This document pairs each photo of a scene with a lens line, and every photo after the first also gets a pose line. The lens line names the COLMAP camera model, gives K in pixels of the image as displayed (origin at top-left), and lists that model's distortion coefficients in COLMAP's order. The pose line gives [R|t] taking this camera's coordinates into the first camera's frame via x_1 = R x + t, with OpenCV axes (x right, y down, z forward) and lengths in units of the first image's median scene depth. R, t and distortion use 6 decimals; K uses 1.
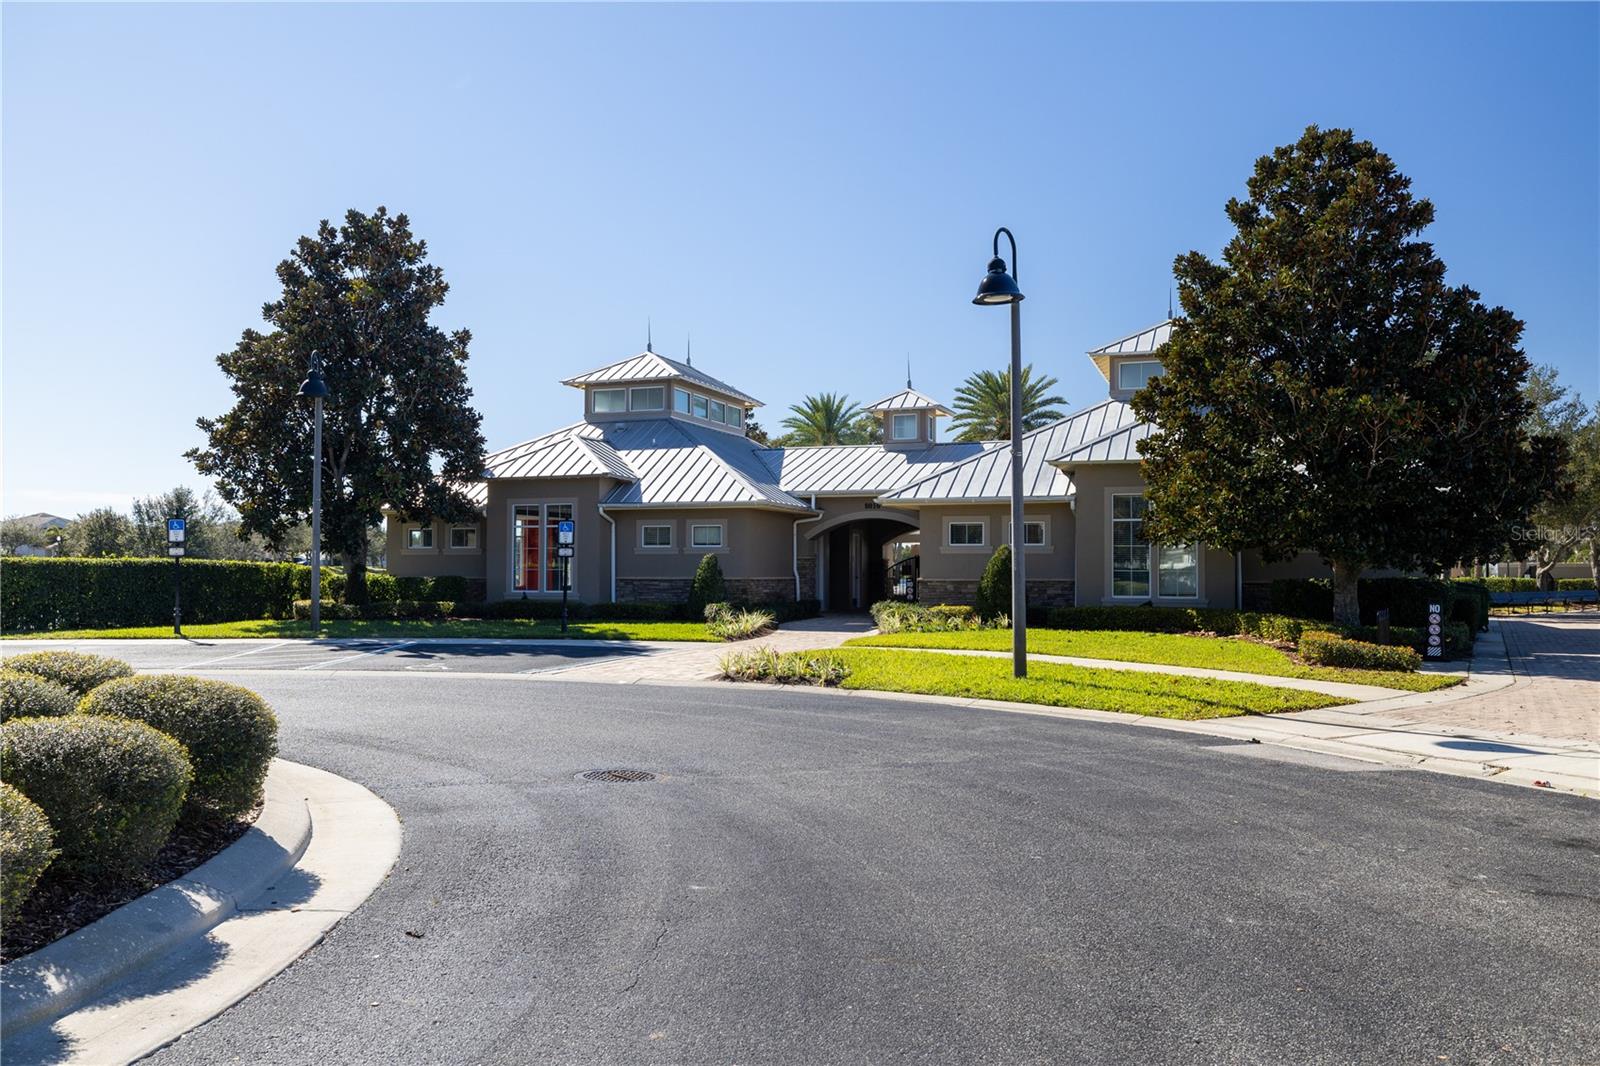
lens RADIAL K [[1333.5, 0, 800.0], [0, 1333.5, 533.0], [0, 0, 1]] dist [0.045614, -0.000405]
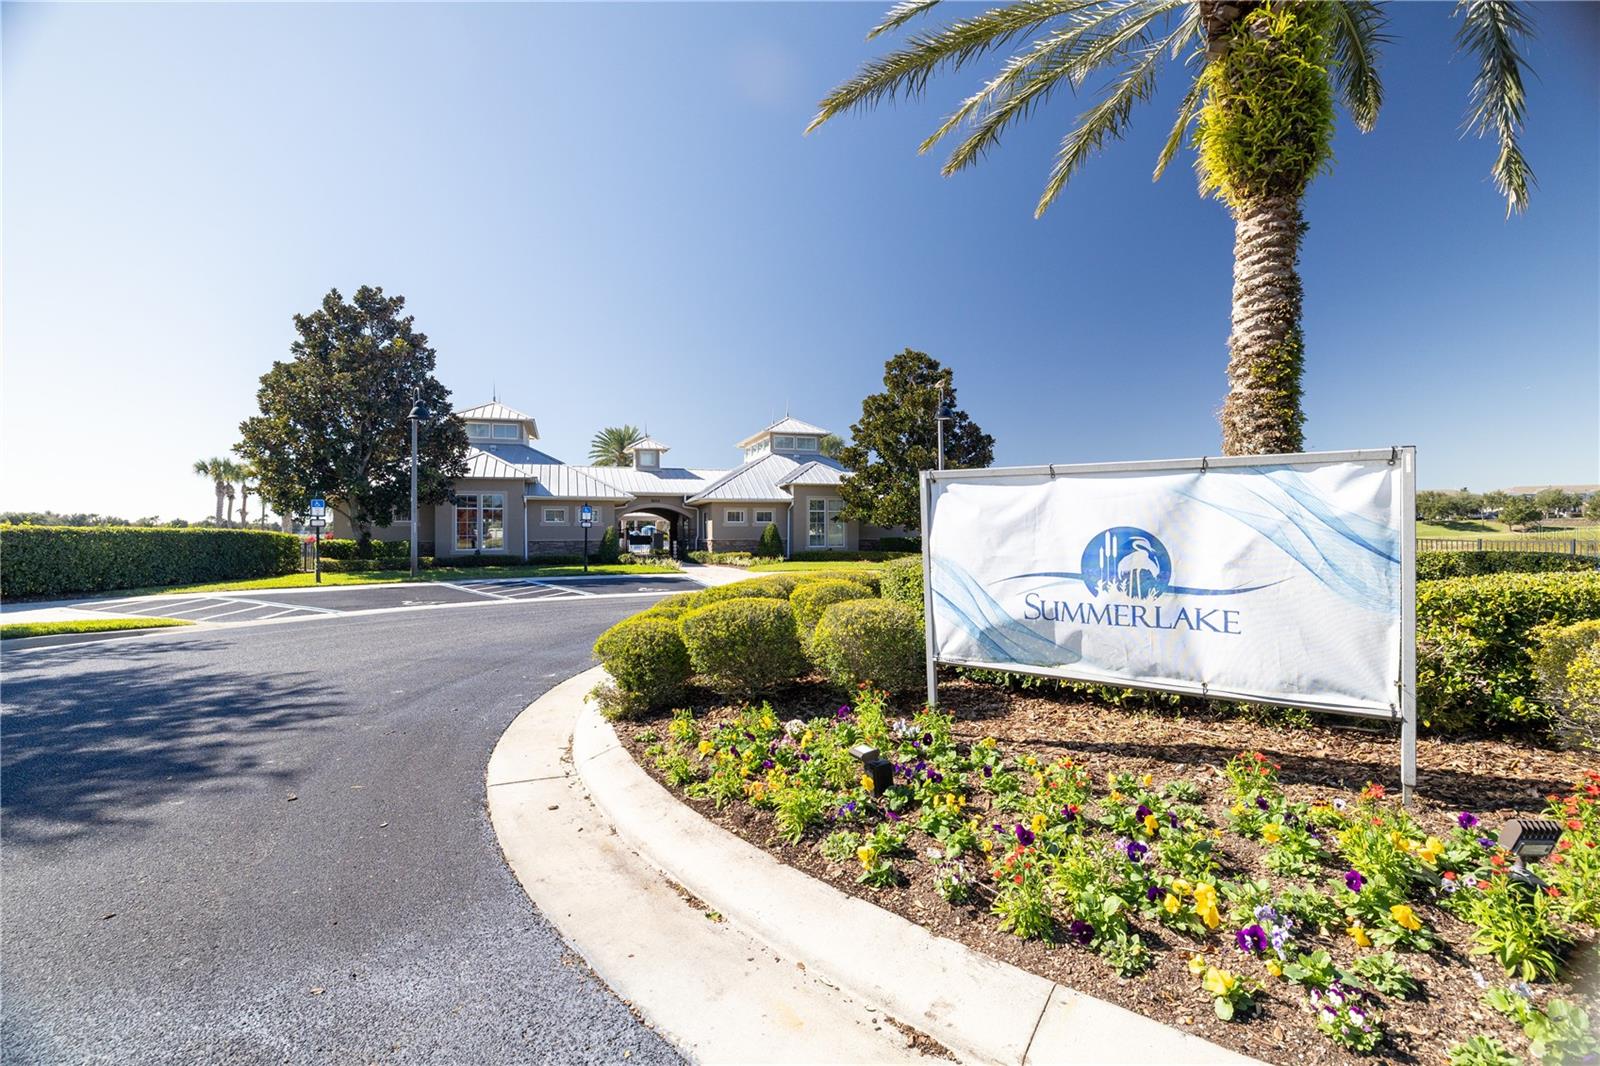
lens RADIAL K [[687.5, 0, 800.0], [0, 687.5, 533.0], [0, 0, 1]] dist [-0.000616, 0.000015]
pose [[0.781476, -0.001848, 0.623932, -0.415651], [-0.011533, 0.999782, 0.017406, 0.005602], [-0.623829, -0.020798, 0.781284, 0.120239]]
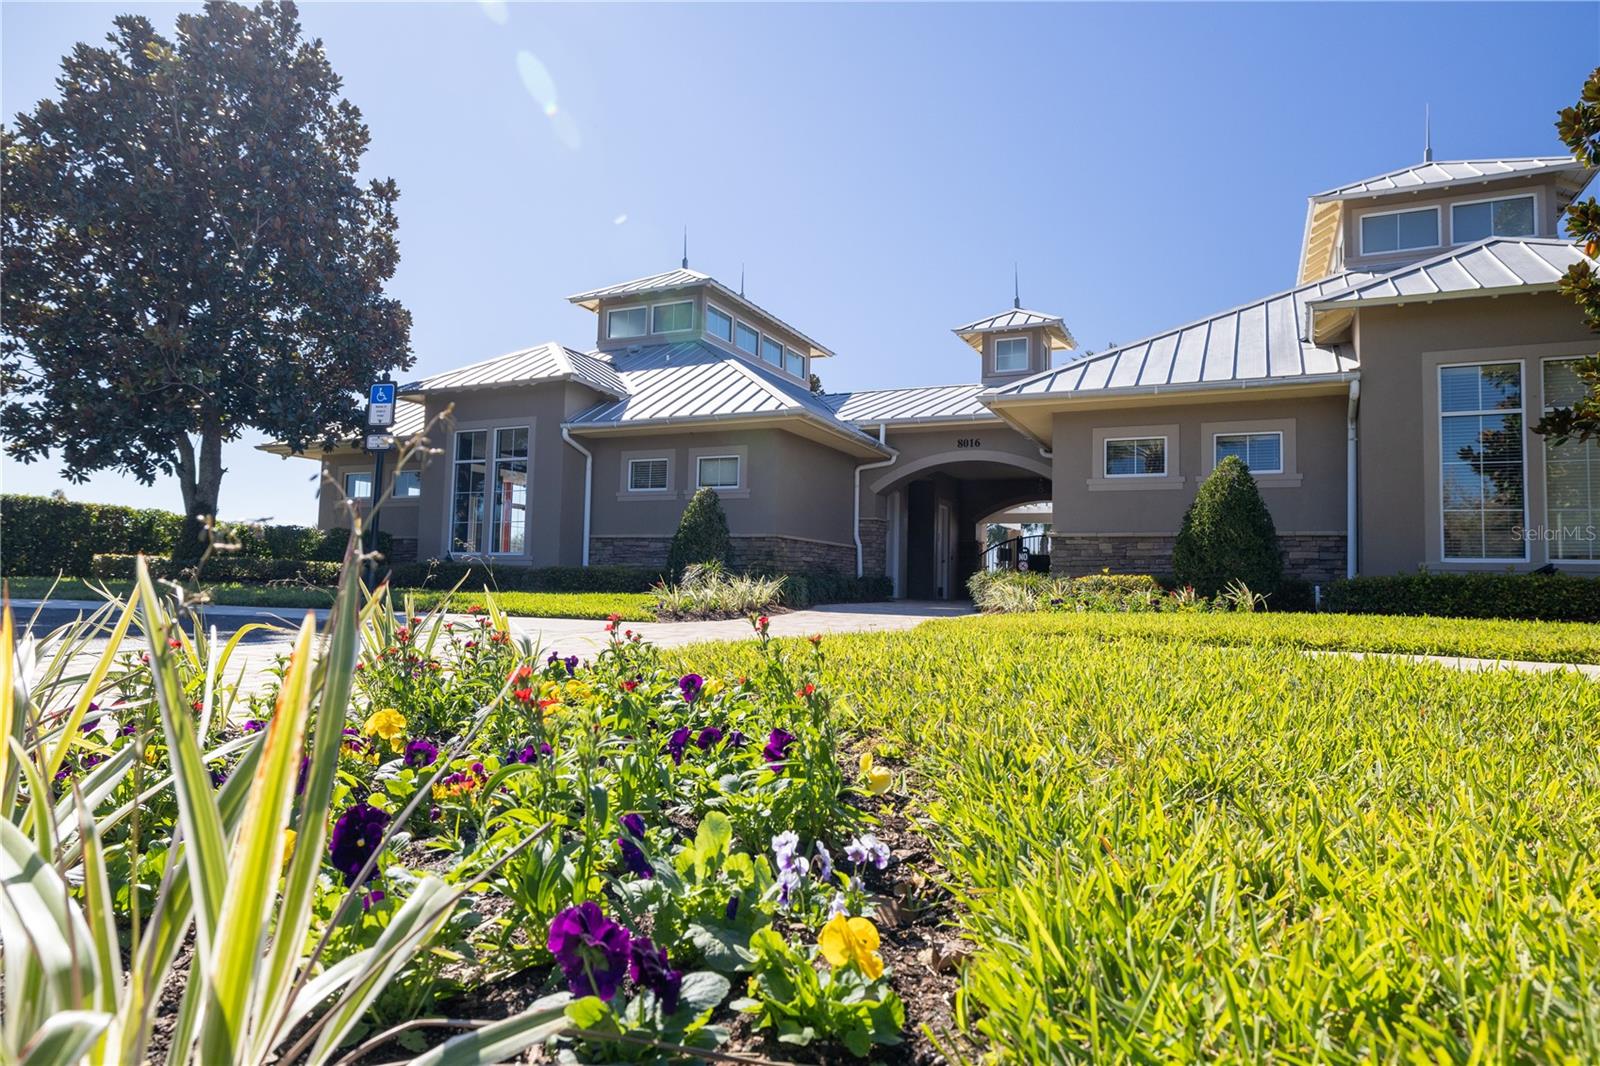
lens RADIAL K [[982.4, 0, 800.0], [0, 982.4, 533.0], [0, 0, 1]] dist [0.001330, 0.000336]
pose [[0.994785, 0.014695, -0.100931, 0.020599], [-0.017827, 0.999385, -0.030202, 0.046379], [0.100425, 0.031844, 0.994435, 0.517593]]
